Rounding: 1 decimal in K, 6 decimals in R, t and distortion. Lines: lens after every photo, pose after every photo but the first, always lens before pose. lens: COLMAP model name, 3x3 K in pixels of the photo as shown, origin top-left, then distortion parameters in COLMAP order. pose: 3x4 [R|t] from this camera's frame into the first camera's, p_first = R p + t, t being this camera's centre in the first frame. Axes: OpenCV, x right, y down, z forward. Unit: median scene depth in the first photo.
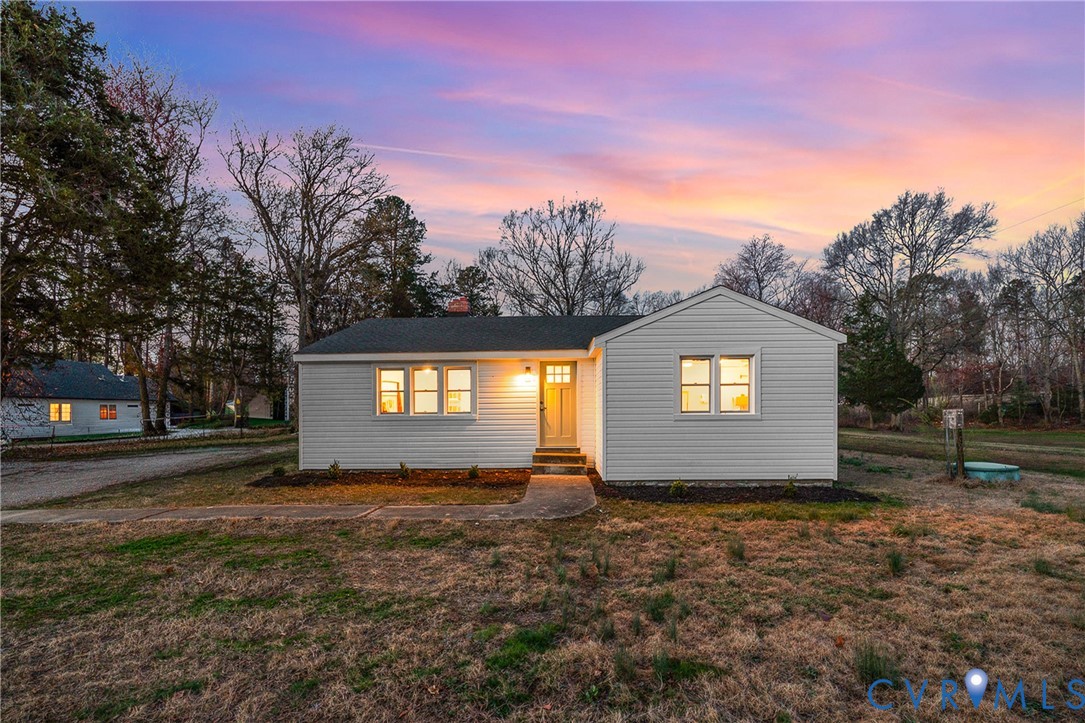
lens RADIAL K [[447.3, 0, 545.7], [0, 447.3, 411.4], [0, 0, 1]] dist [-0.001243, -0.000246]
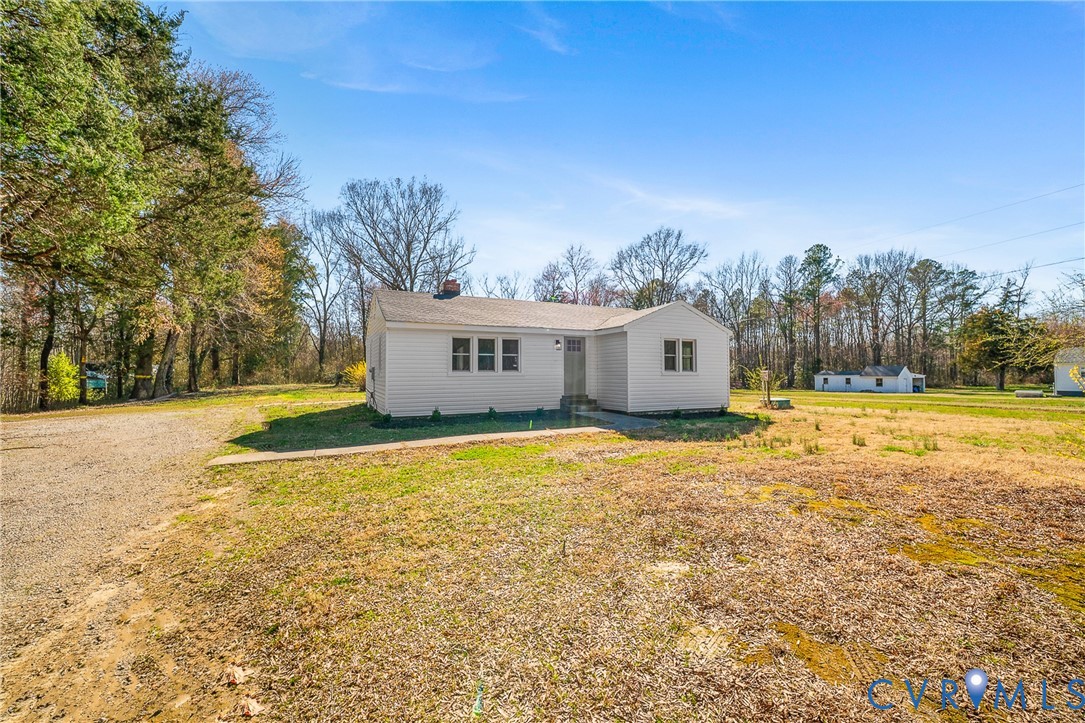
lens RADIAL K [[435.0, 0, 542.5], [0, 435.0, 361.5], [0, 0, 1]] dist [-0.012851, 0.000087]
pose [[0.891802, 0.017818, 0.452074, -0.153651], [0.002382, 0.999025, -0.044073, 0.006884], [-0.452419, 0.040381, 0.890891, -0.047213]]
